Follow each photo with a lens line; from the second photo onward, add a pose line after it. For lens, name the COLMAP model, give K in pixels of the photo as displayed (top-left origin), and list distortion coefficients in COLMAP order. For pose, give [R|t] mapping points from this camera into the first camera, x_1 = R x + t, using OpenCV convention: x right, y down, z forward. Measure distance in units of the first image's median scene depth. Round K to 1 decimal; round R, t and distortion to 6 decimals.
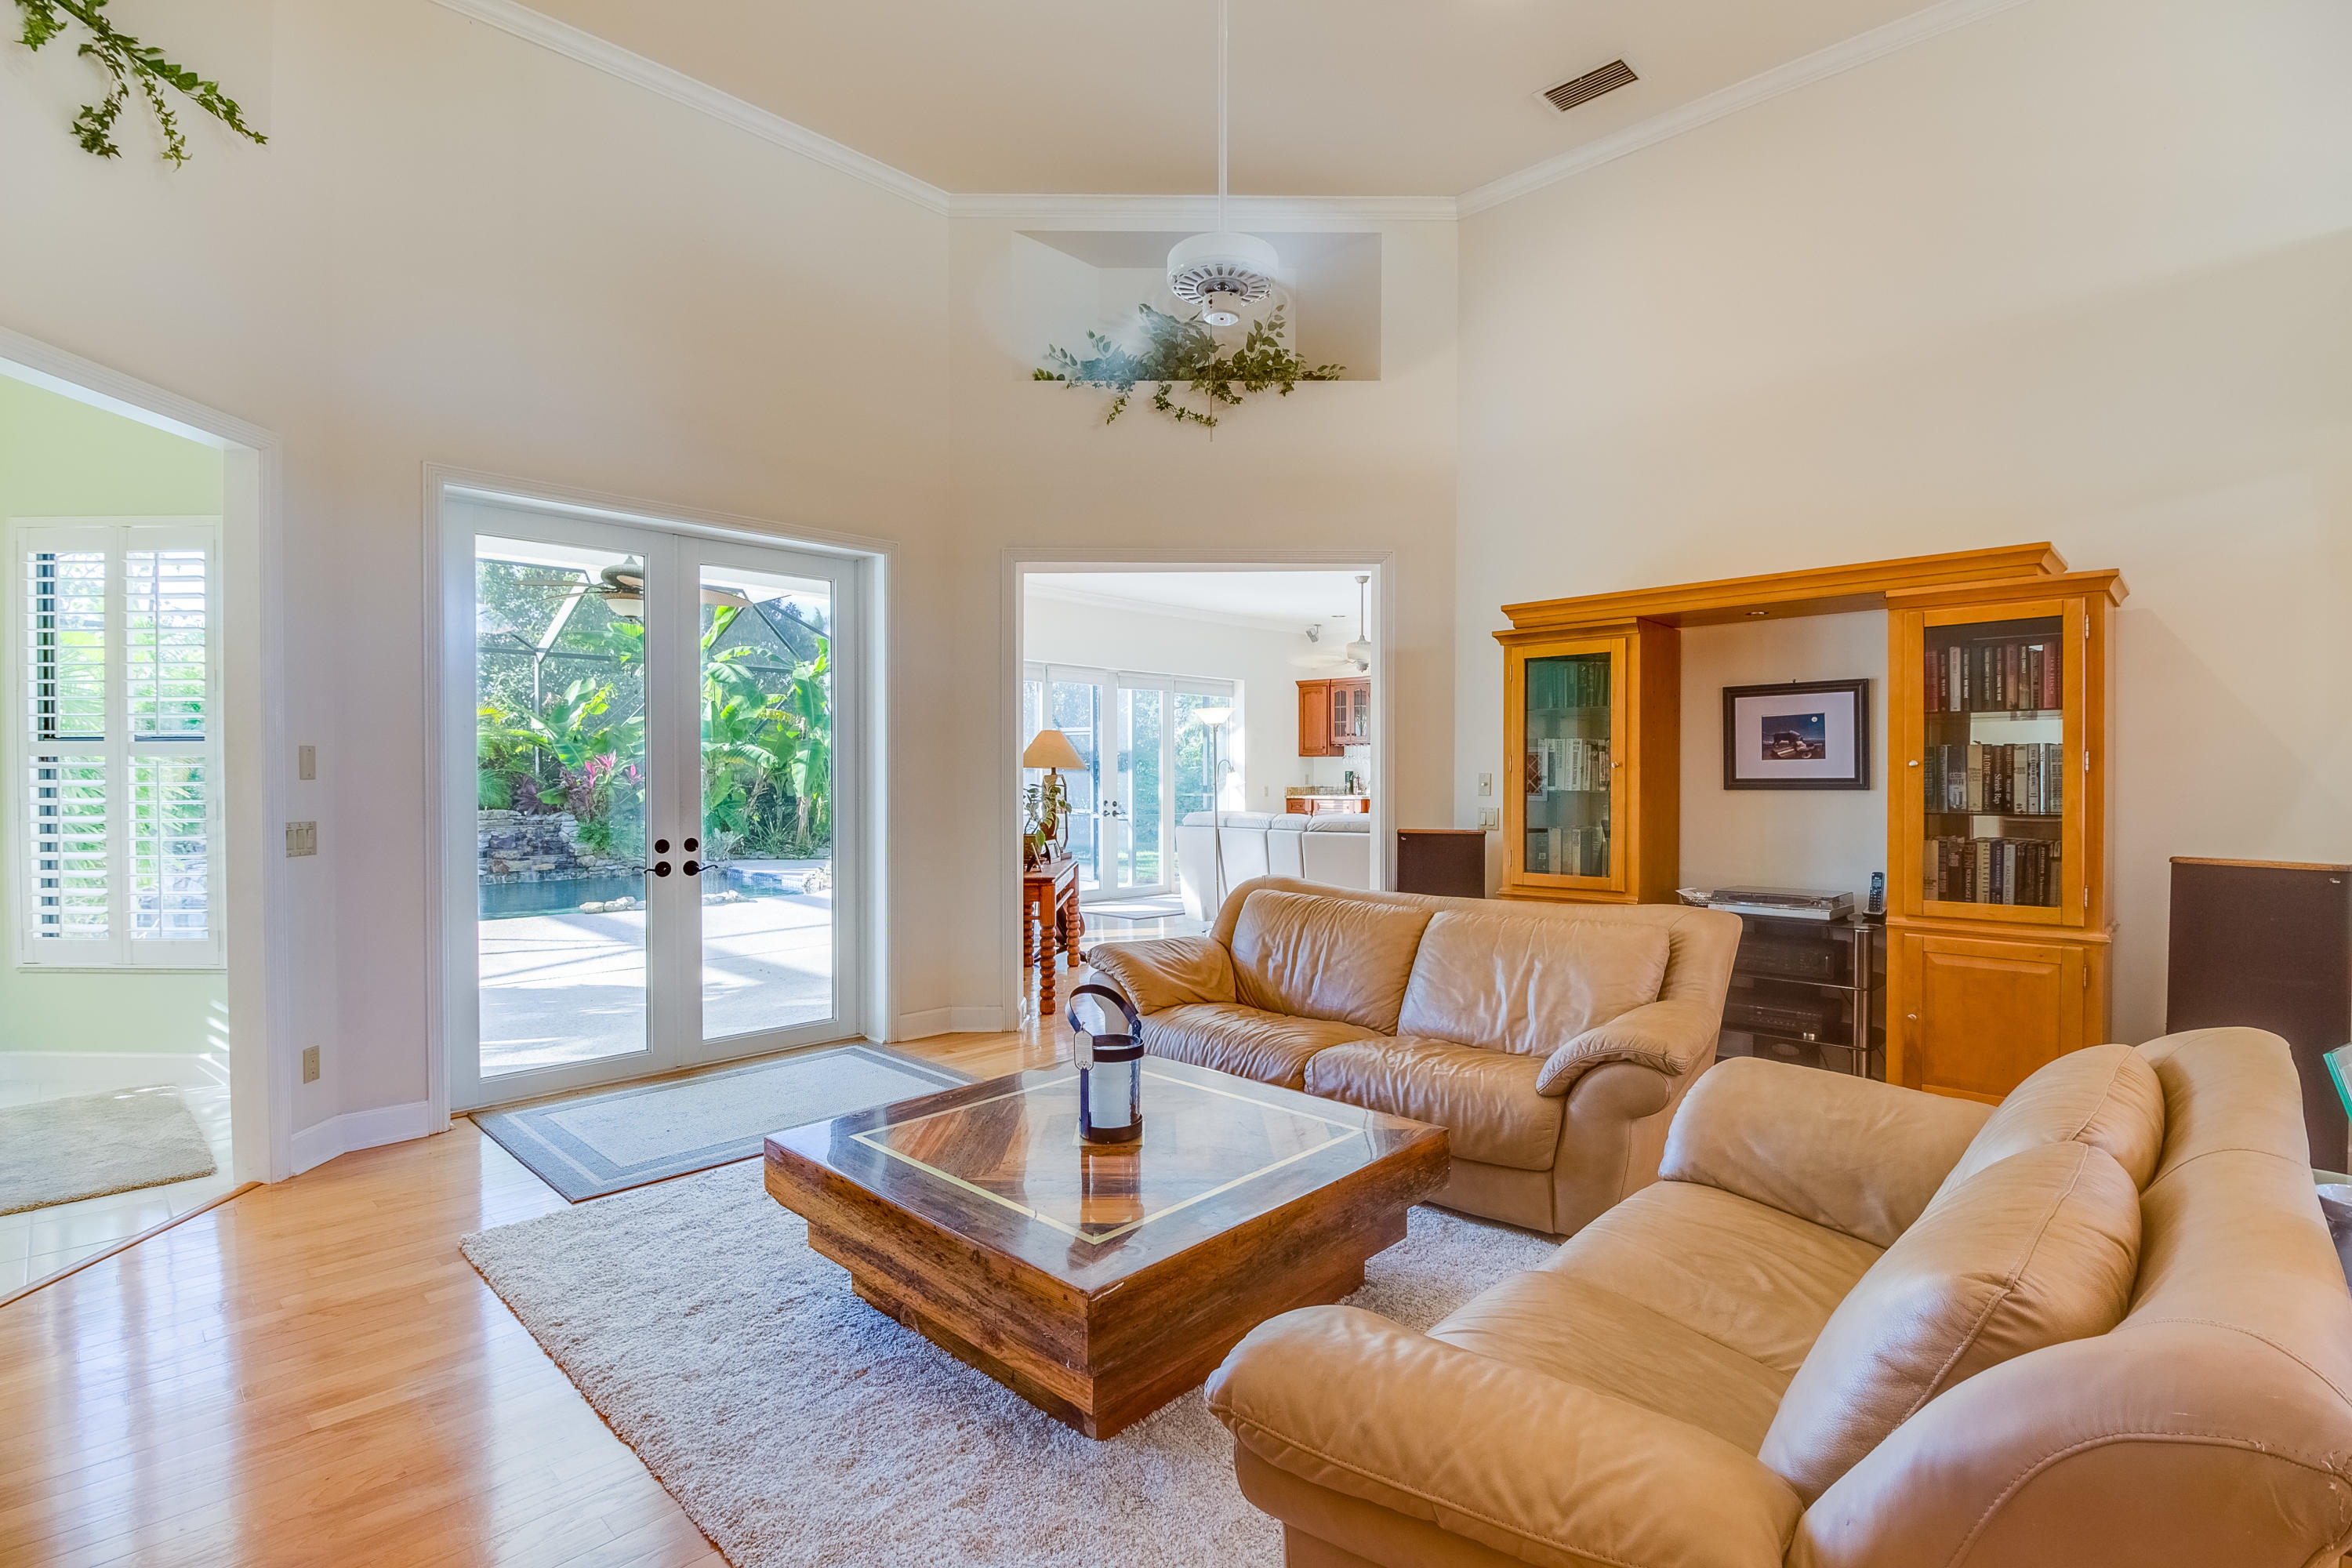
lens RADIAL K [[1114.5, 0, 1186.5], [0, 1114.5, 777.9], [0, 0, 1]] dist [-0.009489, -0.001725]
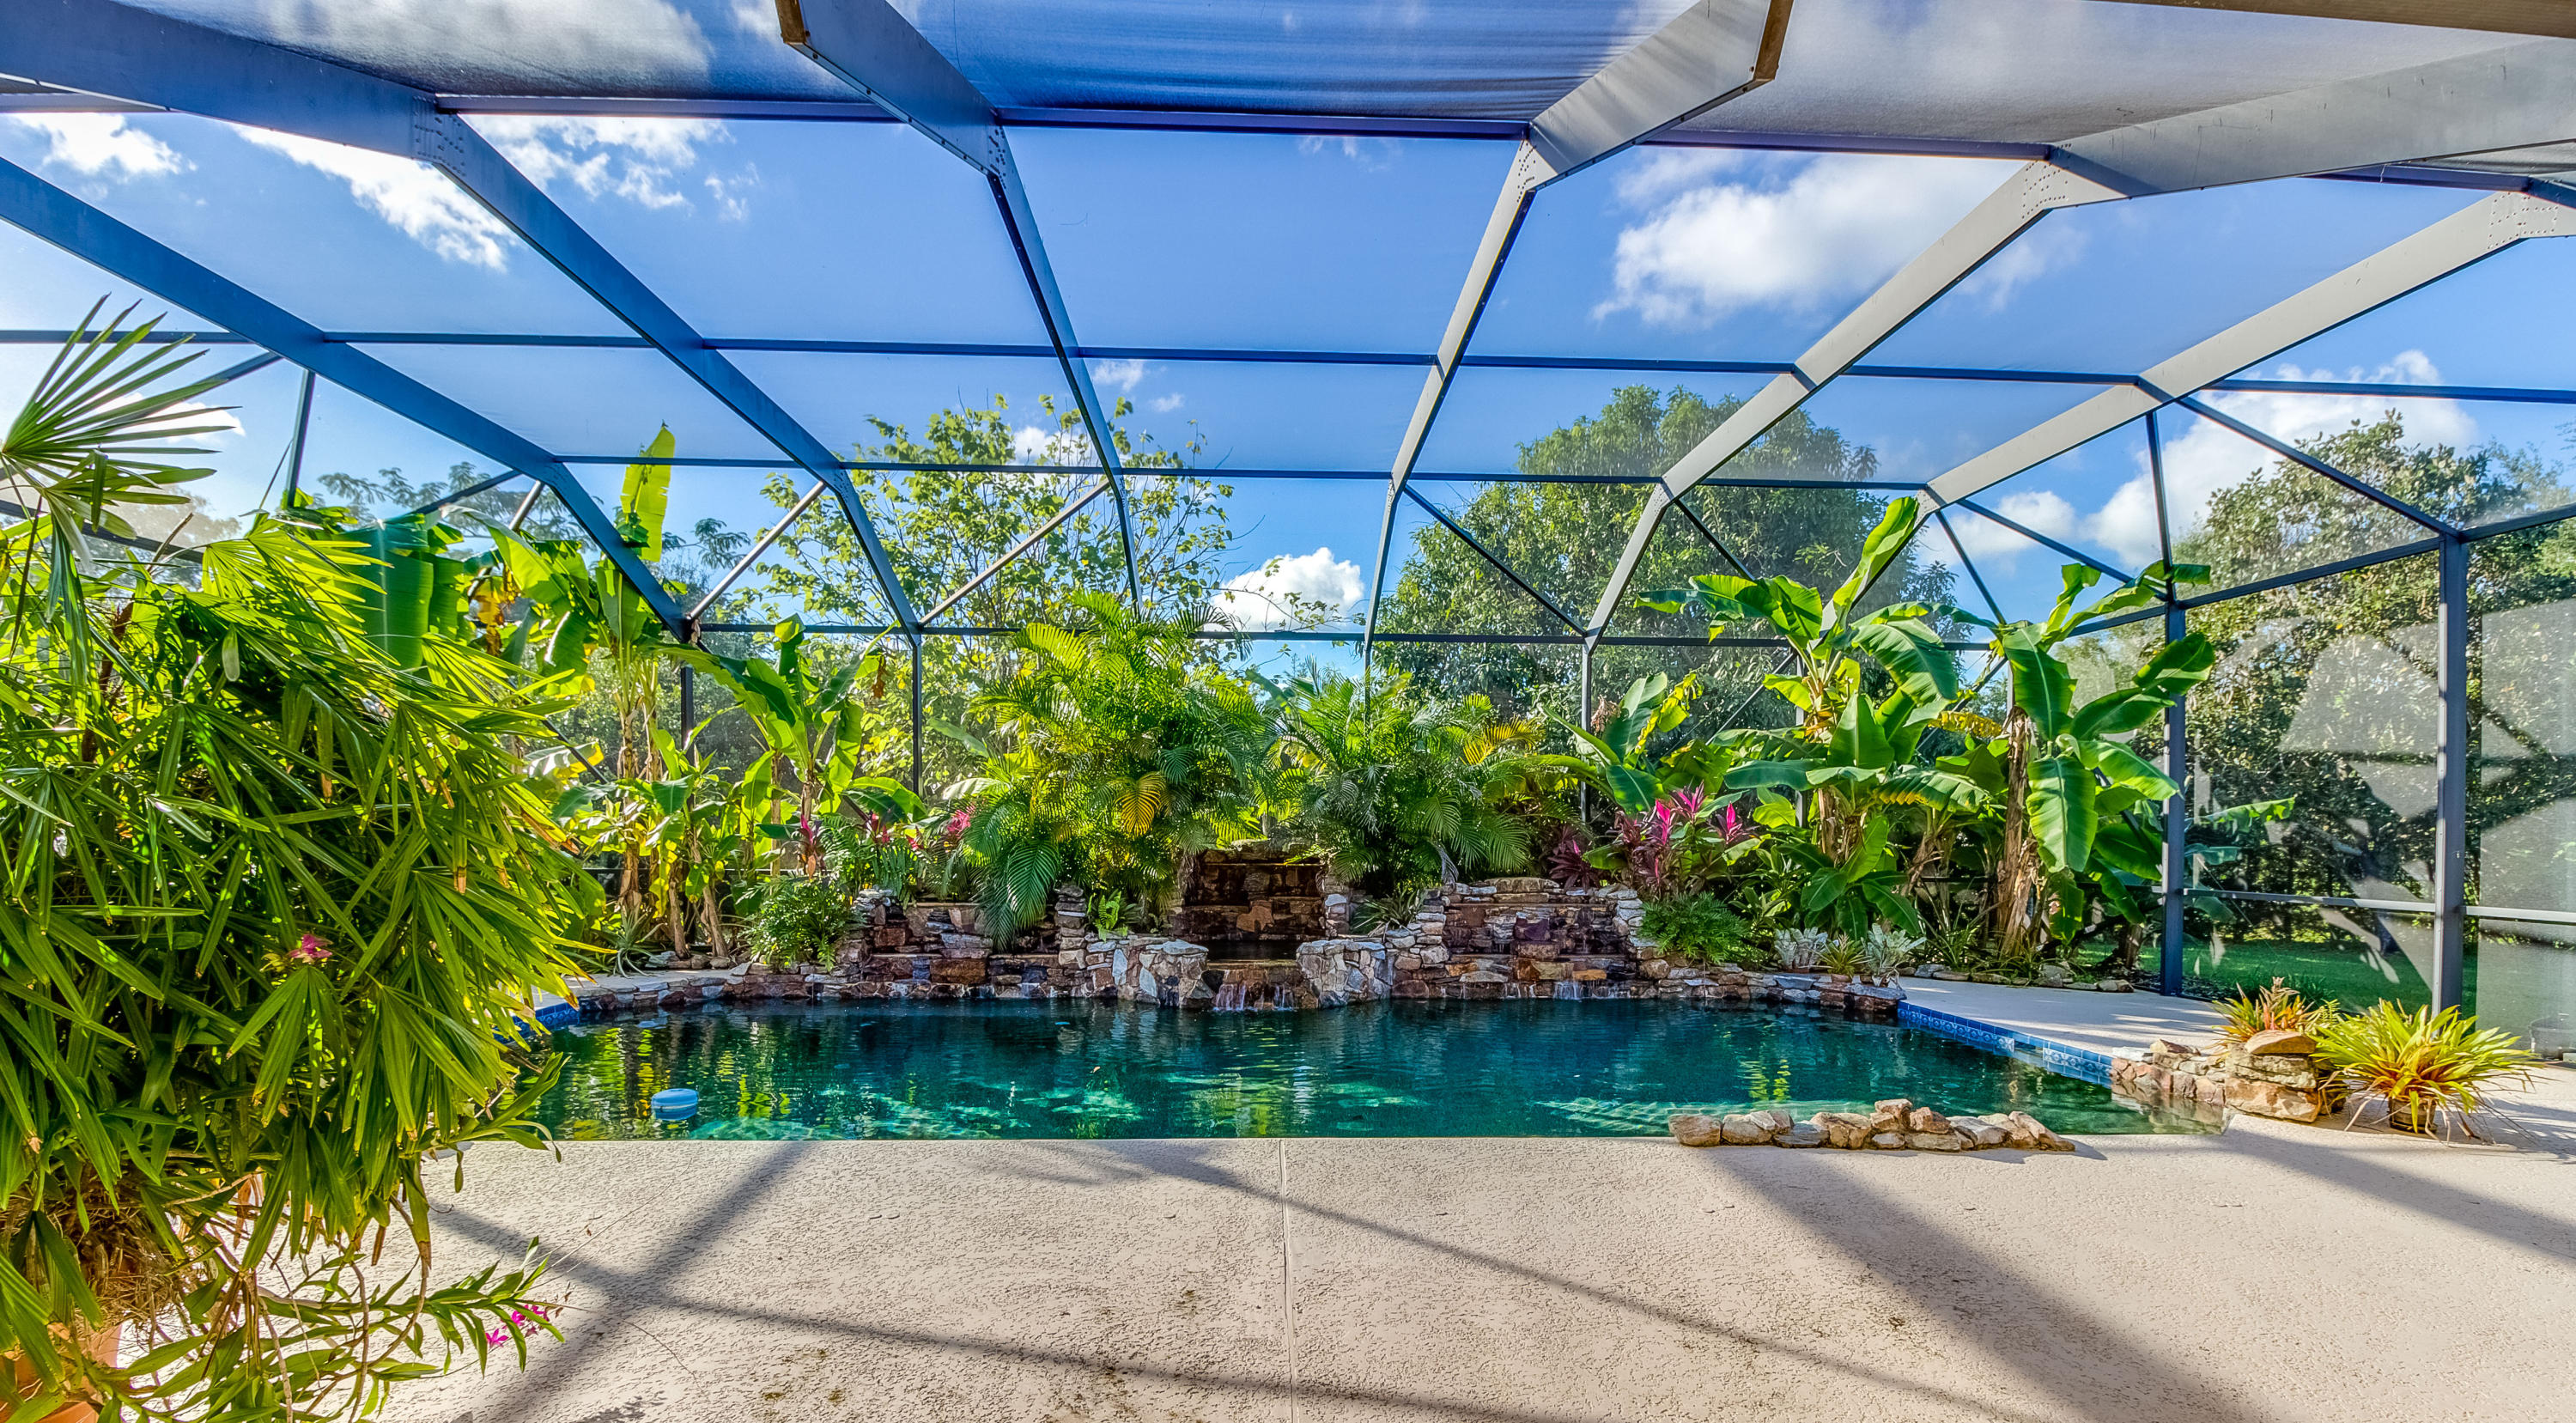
lens RADIAL K [[1215.1, 0, 1305.2], [0, 1215.1, 839.2], [0, 0, 1]] dist [-0.000750, 0.000035]
pose [[0.723583, 0.008060, -0.690191, -0.232002], [-0.008515, 0.999960, 0.002751, 0.005657], [0.690185, 0.003886, 0.723622, 0.408797]]
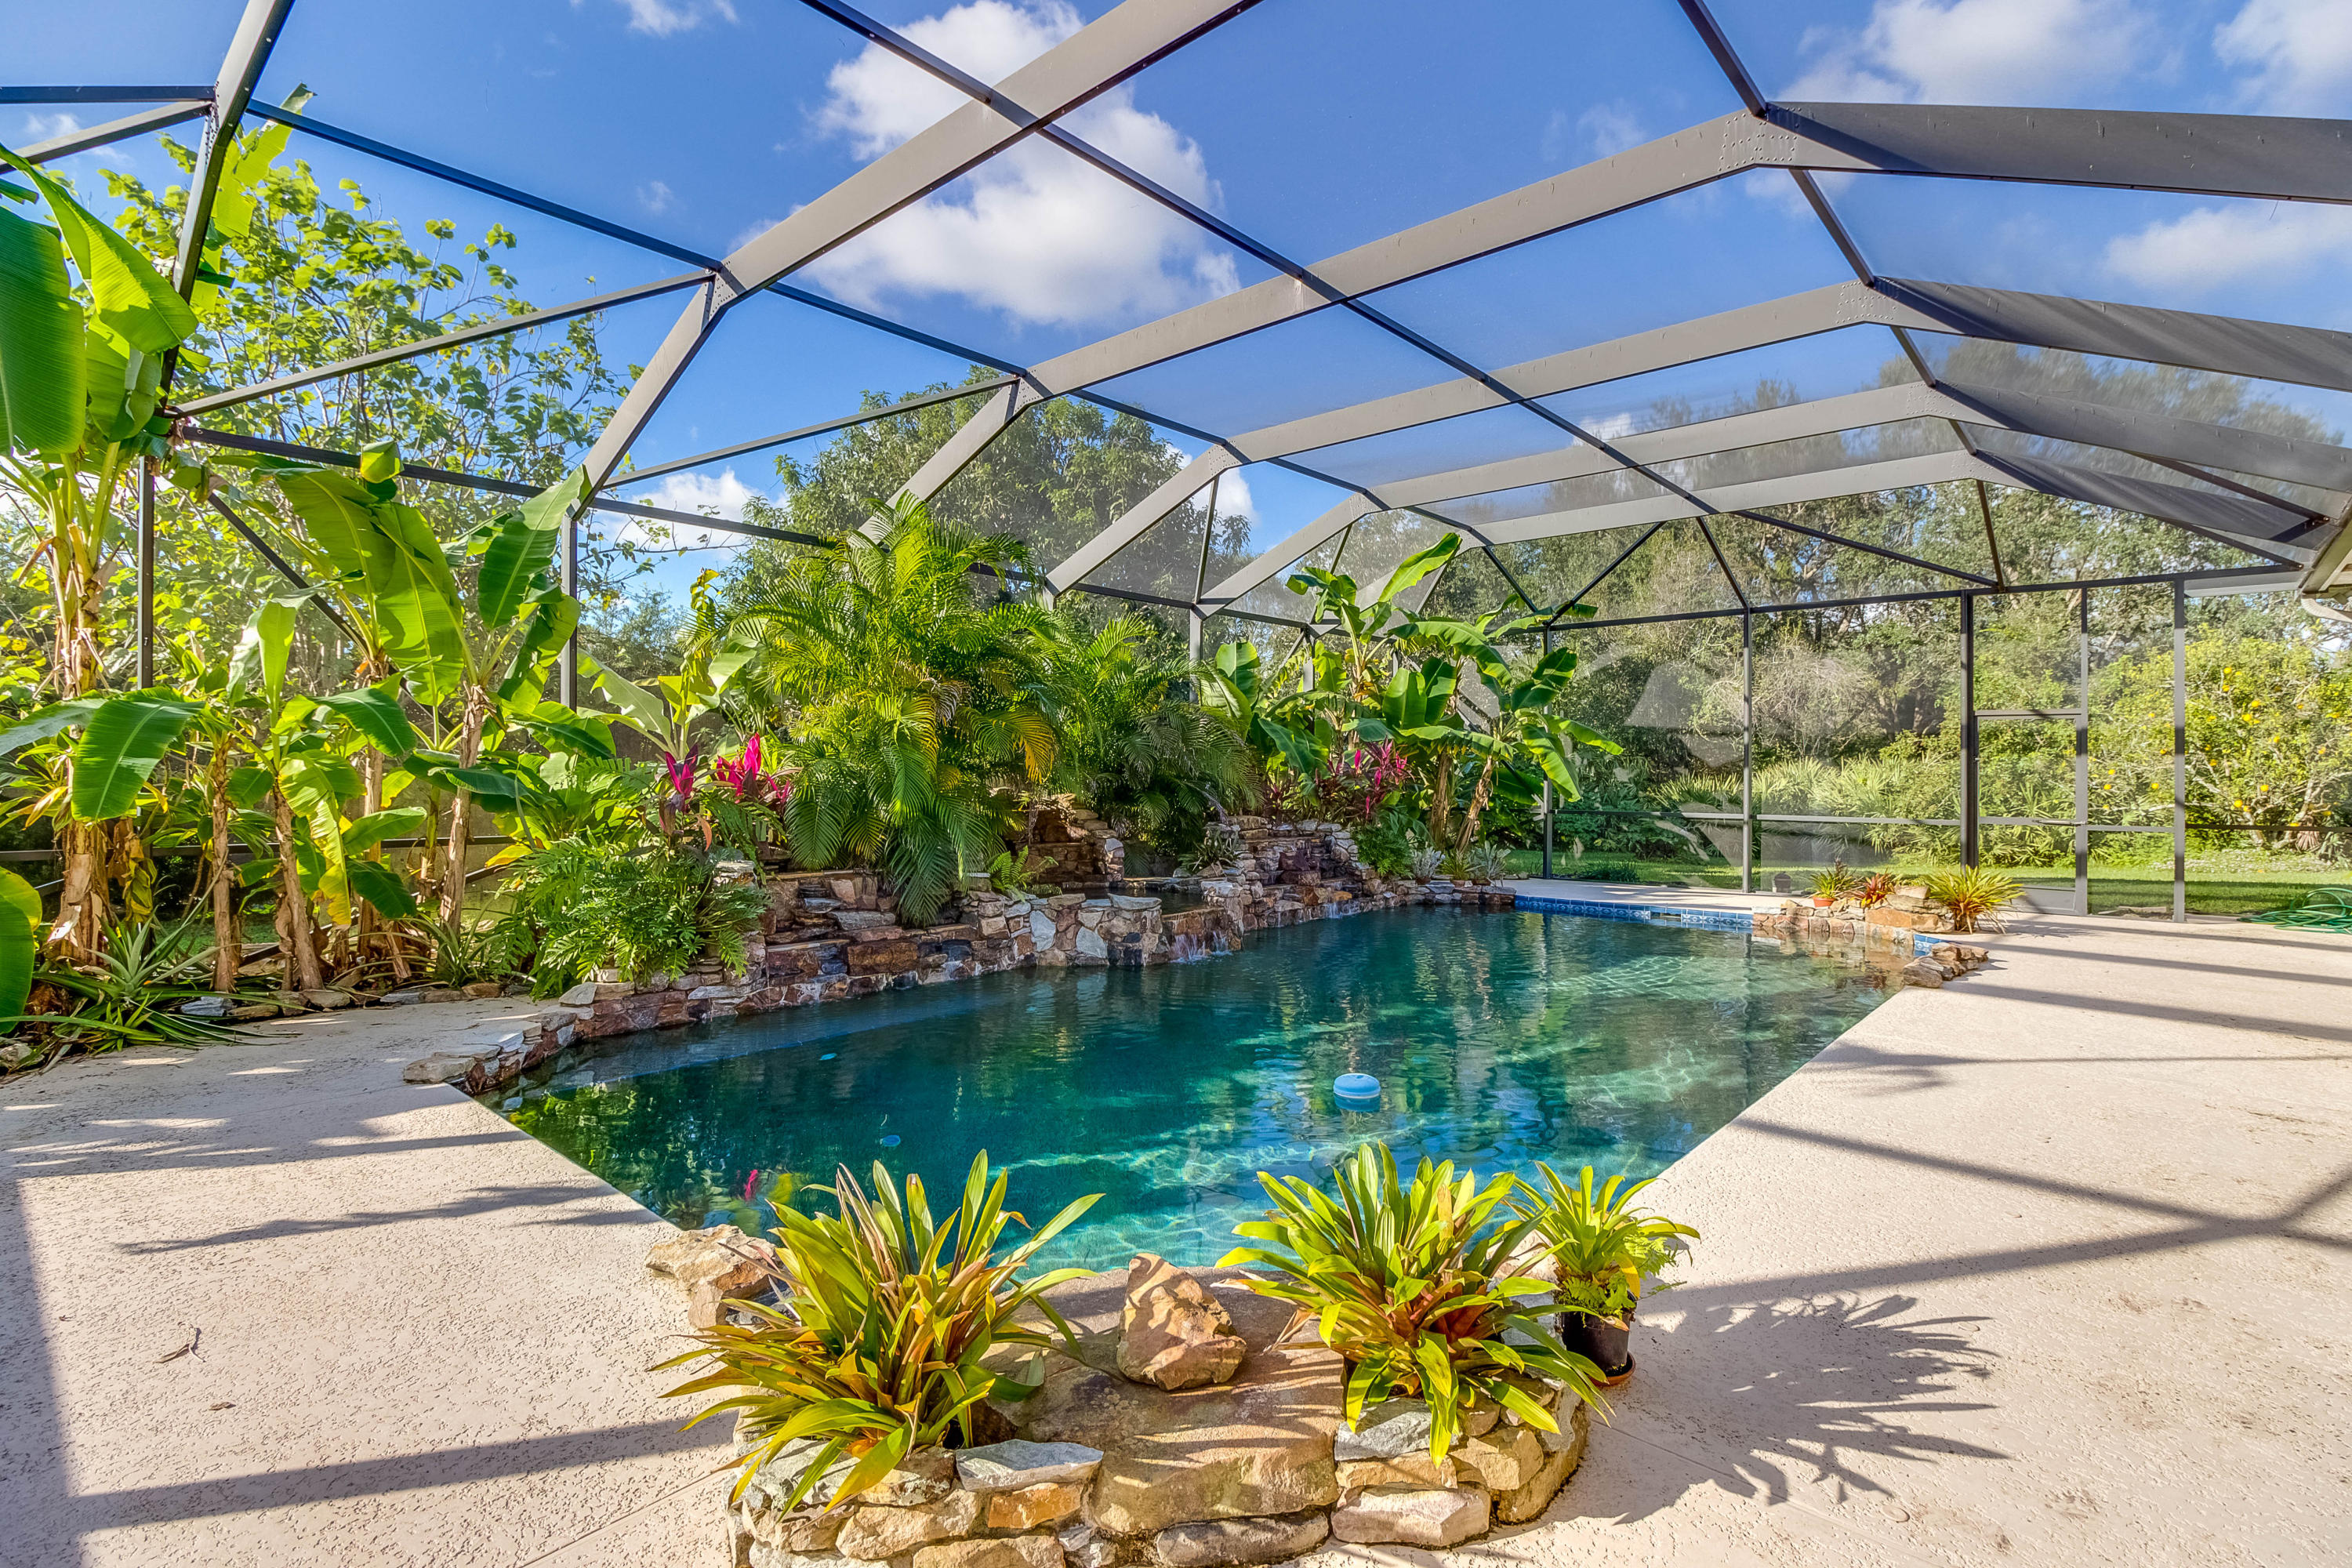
lens RADIAL K [[1114.5, 0, 1188.1], [0, 1114.5, 772.5], [0, 0, 1]] dist [-0.009489, -0.001725]
pose [[0.998708, 0.004642, 0.050613, -0.709493], [-0.004387, 0.999977, -0.005162, 0.004236], [-0.050636, 0.004933, 0.998705, 0.280807]]
